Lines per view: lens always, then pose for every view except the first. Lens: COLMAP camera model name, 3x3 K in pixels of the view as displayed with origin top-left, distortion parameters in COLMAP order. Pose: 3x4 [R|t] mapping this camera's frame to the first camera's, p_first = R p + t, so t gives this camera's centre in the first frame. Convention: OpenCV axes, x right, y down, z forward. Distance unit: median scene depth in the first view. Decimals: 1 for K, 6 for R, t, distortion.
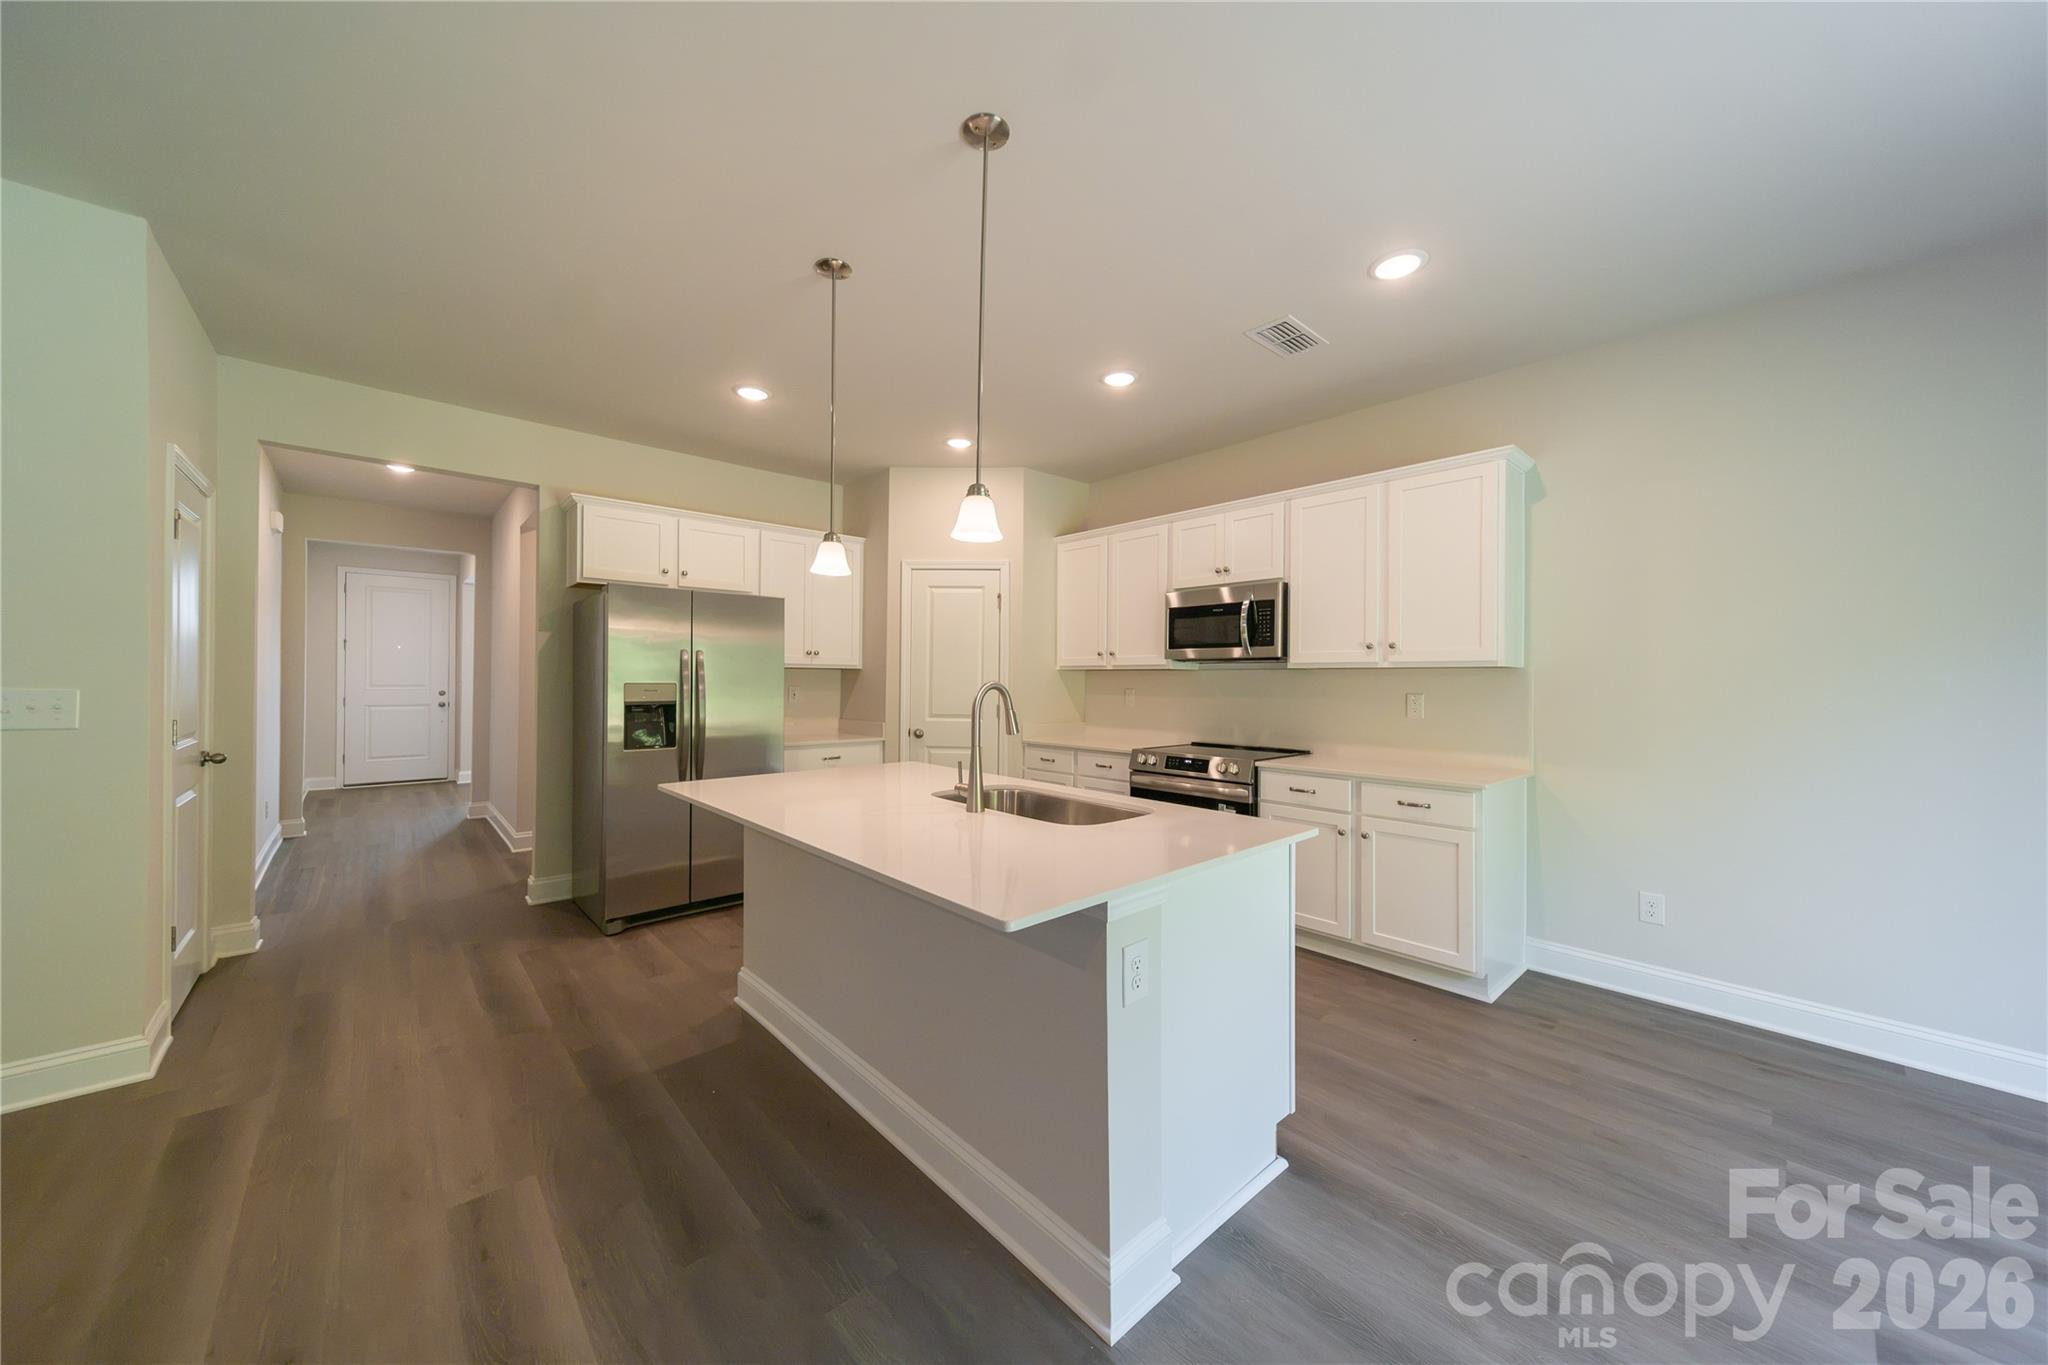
lens RADIAL K [[717.5, 0, 1028.7], [0, 717.5, 676.3], [0, 0, 1]] dist [0.007333, -0.000287]
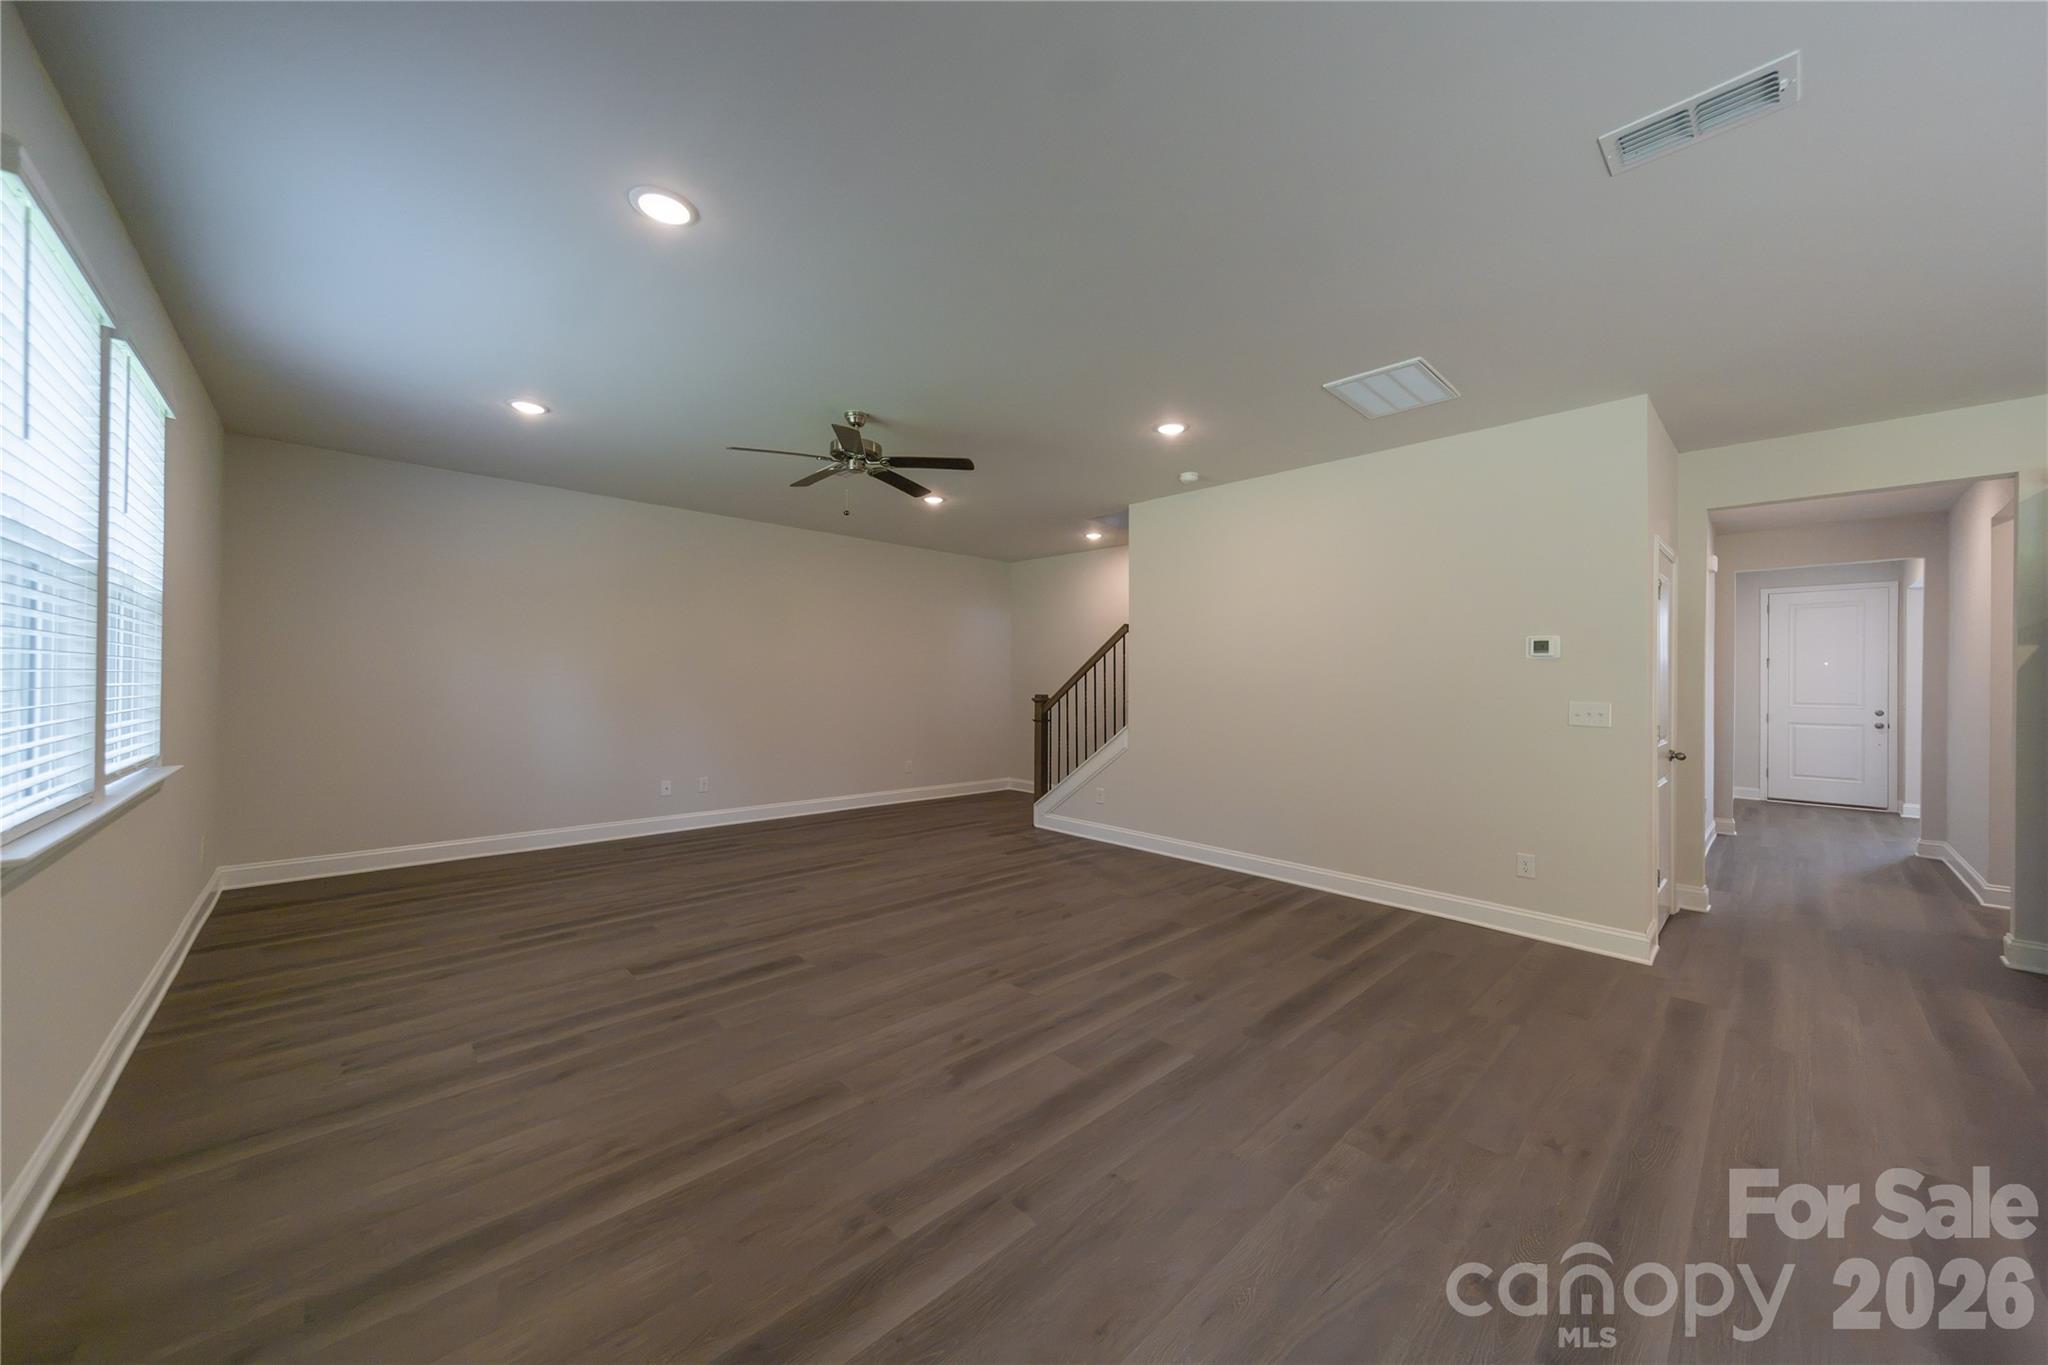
lens RADIAL K [[717.5, 0, 1038.1], [0, 717.5, 676.0], [0, 0, 1]] dist [0.007333, -0.000287]
pose [[0.028075, -0.012937, -0.999522, 0.128894], [-0.008423, 0.999878, -0.013178, -0.005533], [0.999570, 0.008789, 0.027963, -0.159673]]
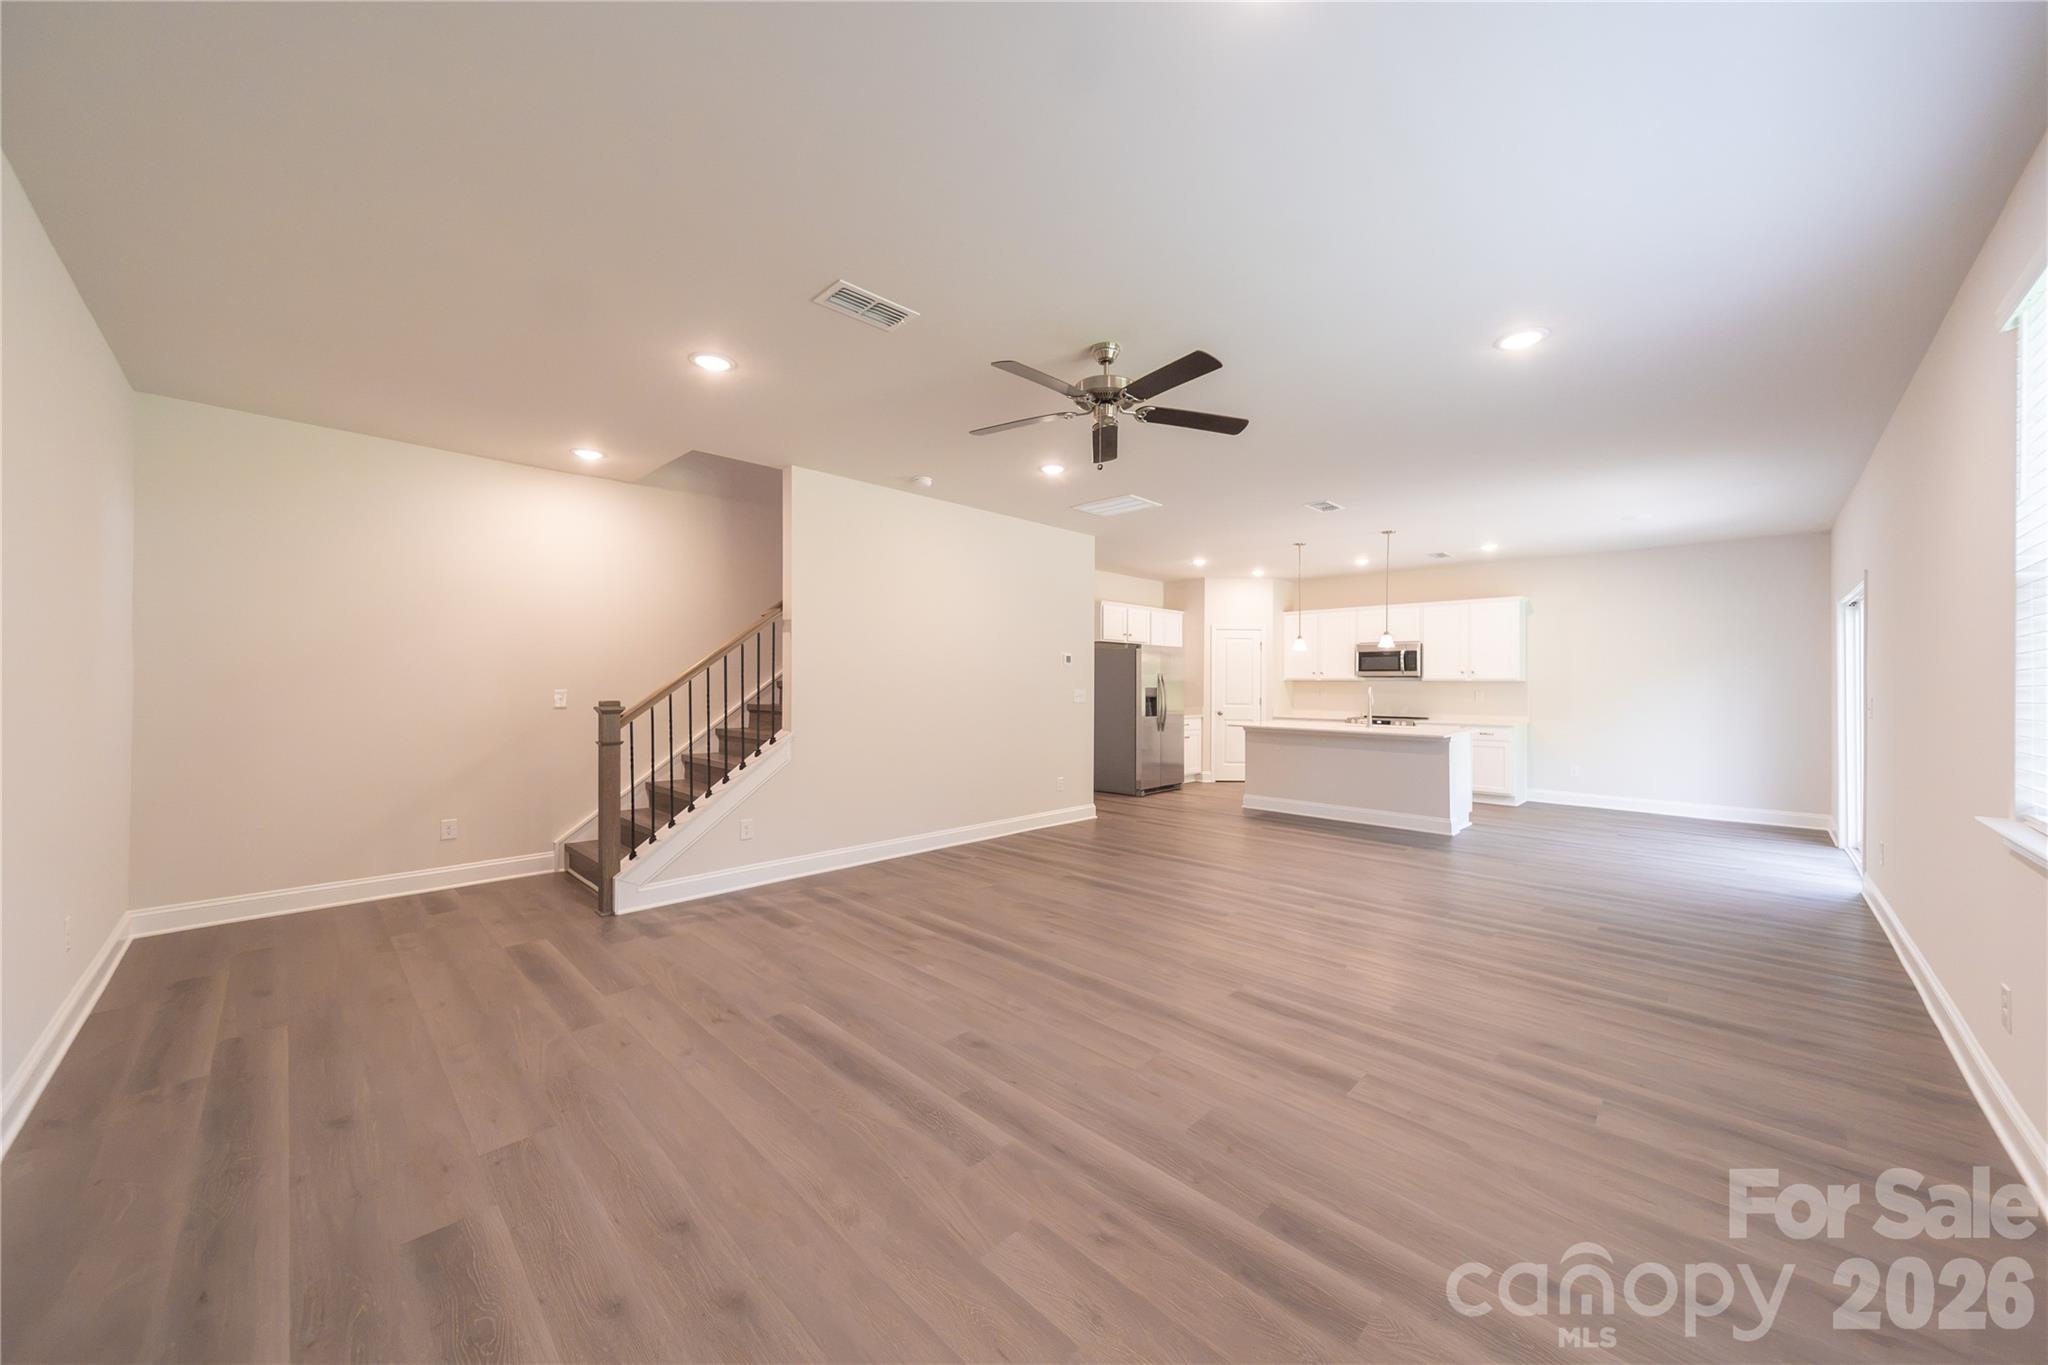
lens RADIAL K [[717.5, 0, 1030.8], [0, 717.5, 682.3], [0, 0, 1]] dist [0.007333, -0.000287]
pose [[0.998536, -0.001391, 0.054082, -0.892465], [0.001227, 0.999995, 0.003075, -0.013396], [-0.054086, -0.003004, 0.998532, -1.078460]]
